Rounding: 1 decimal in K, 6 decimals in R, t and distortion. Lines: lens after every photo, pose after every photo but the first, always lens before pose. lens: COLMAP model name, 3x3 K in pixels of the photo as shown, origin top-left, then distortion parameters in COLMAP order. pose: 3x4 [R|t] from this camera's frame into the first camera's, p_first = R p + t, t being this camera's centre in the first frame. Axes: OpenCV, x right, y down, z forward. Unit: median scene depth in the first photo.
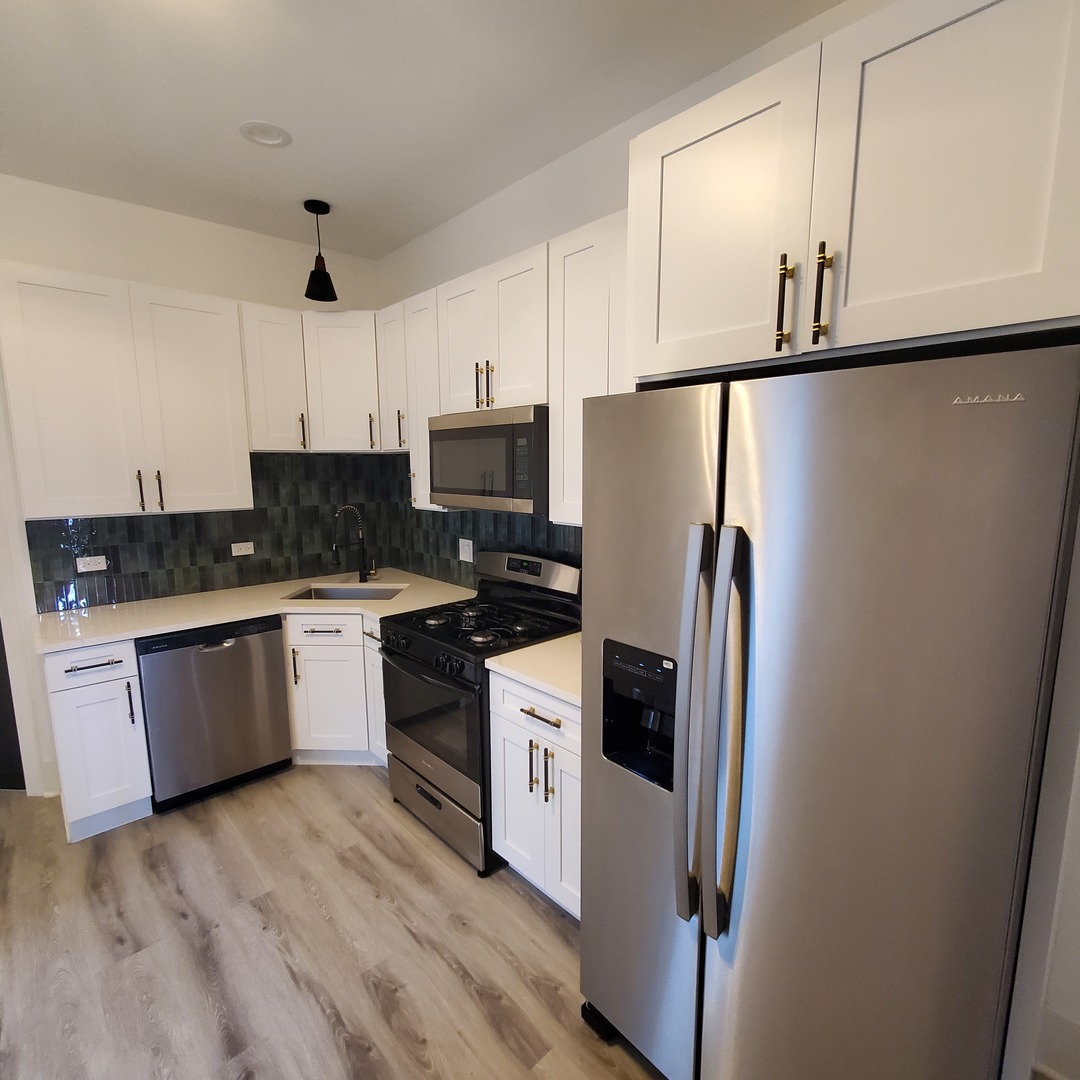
lens RADIAL K [[563.5, 0, 544.9], [0, 563.5, 545.9], [0, 0, 1]] dist [-0.003407, 0.001309]
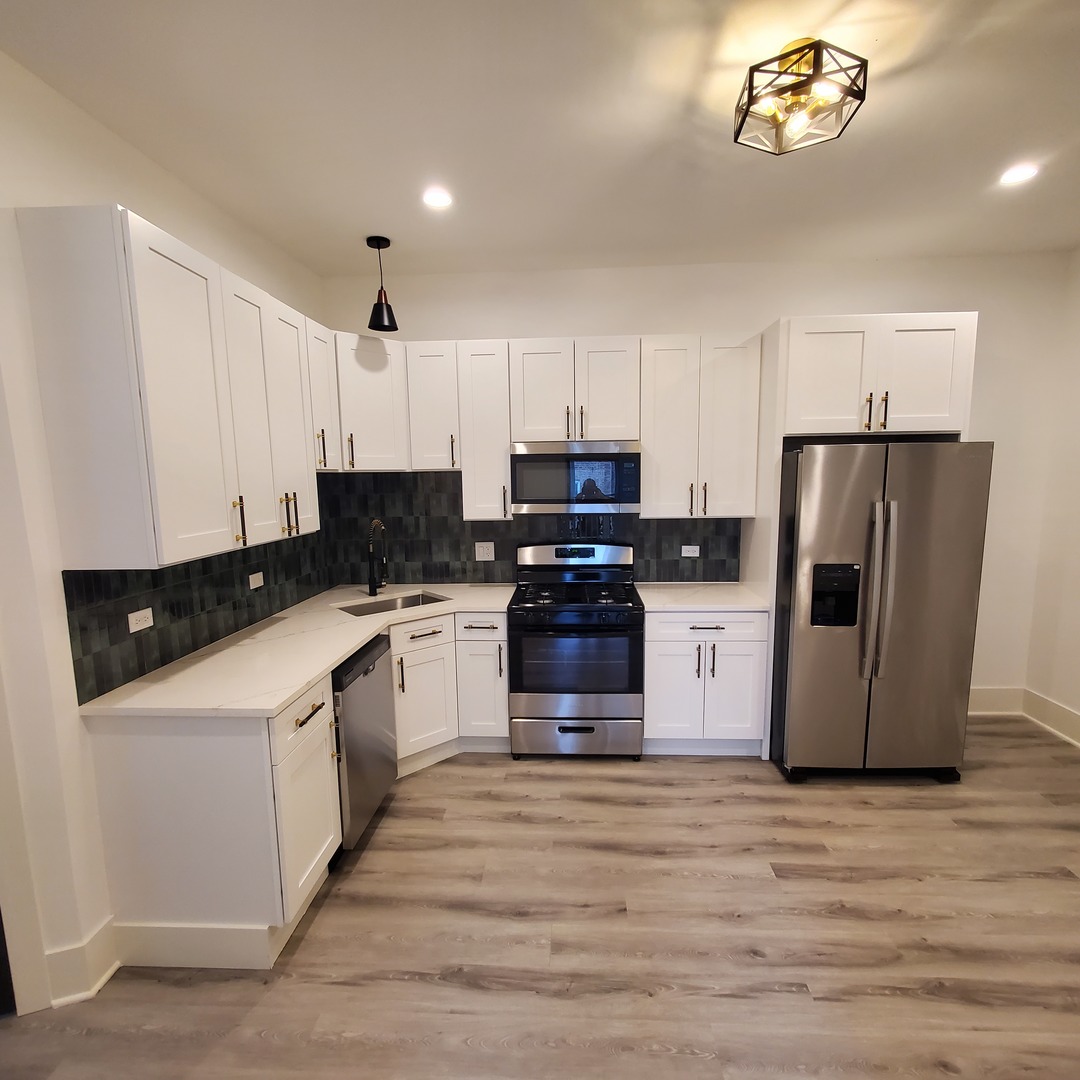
lens RADIAL K [[563.5, 0, 553.9], [0, 563.5, 543.4], [0, 0, 1]] dist [-0.003407, 0.001309]
pose [[0.720331, -0.099314, 0.686484, -0.961809], [0.112227, 0.993344, 0.025946, -0.027277], [-0.684491, 0.058352, 0.726682, 0.035522]]
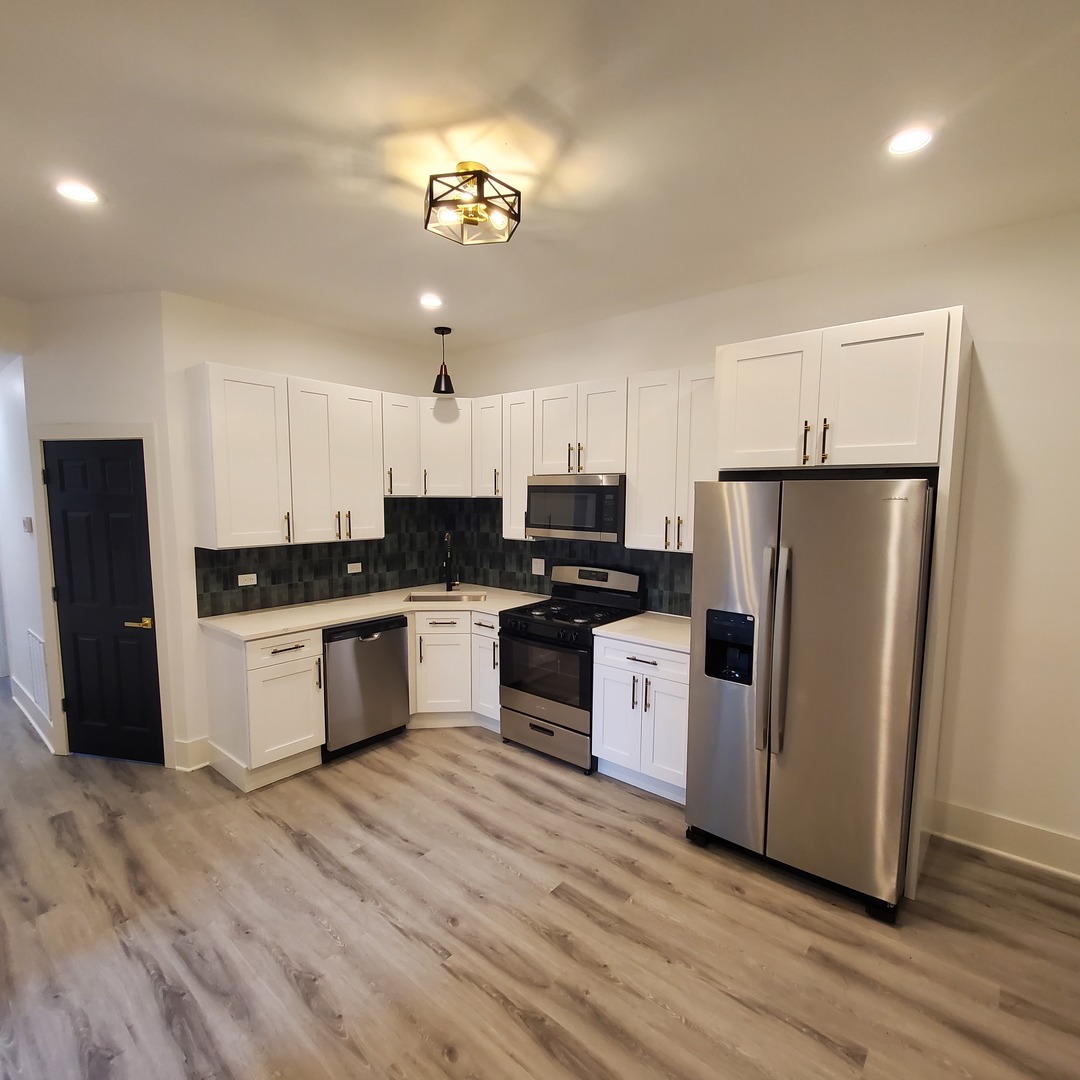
lens RADIAL K [[563.5, 0, 548.9], [0, 563.5, 541.8], [0, 0, 1]] dist [-0.003407, 0.001309]
pose [[0.991893, -0.008330, 0.126805, -0.322490], [0.014992, 0.998551, -0.051679, 0.020837], [-0.126191, 0.053161, 0.990581, -0.444975]]
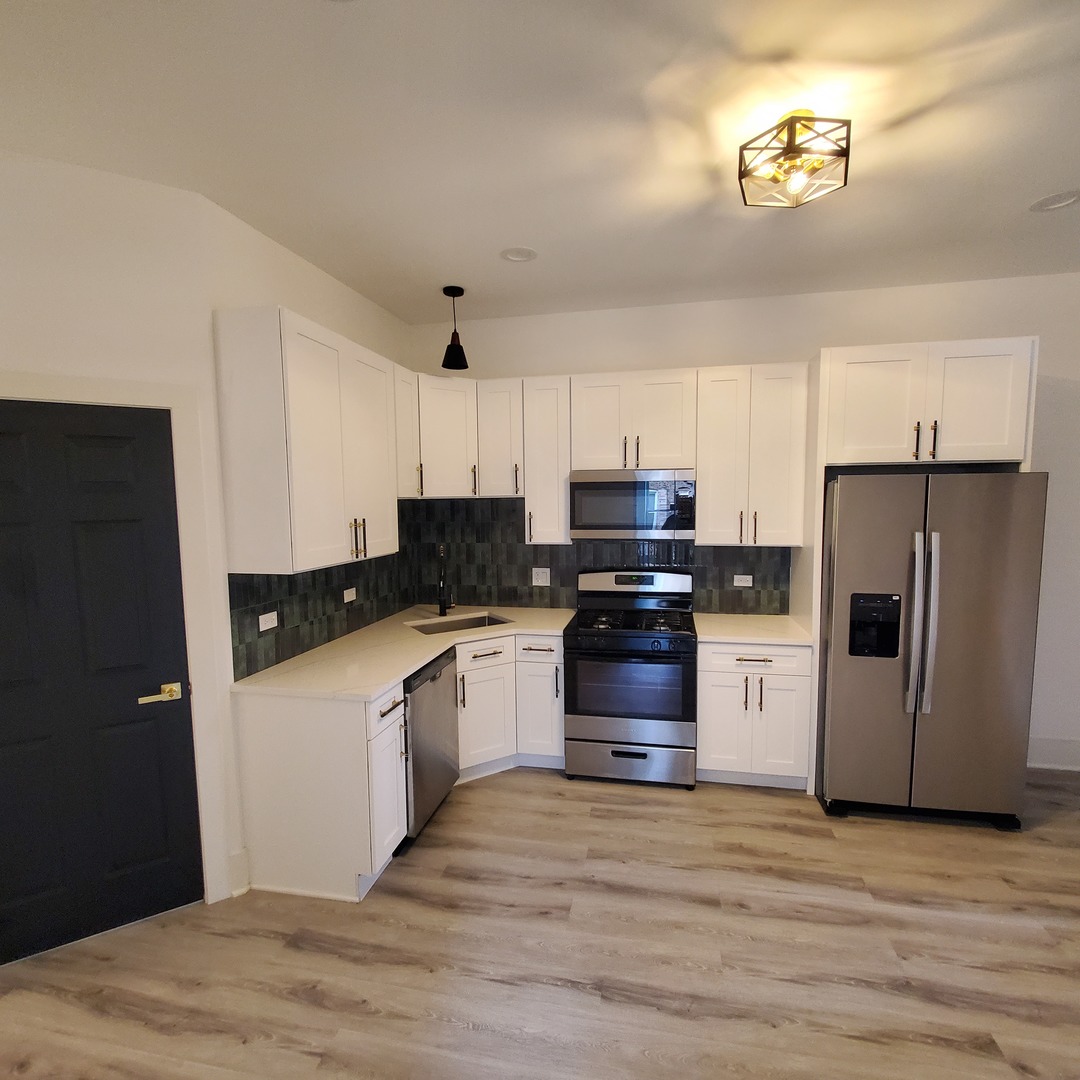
lens RADIAL K [[563.5, 0, 537.4], [0, 563.5, 551.7], [0, 0, 1]] dist [-0.003407, 0.001309]
pose [[0.822744, -0.060068, 0.565229, -0.962383], [0.089714, 0.995659, -0.024776, -0.019672], [-0.561287, 0.071093, 0.824562, -0.015660]]
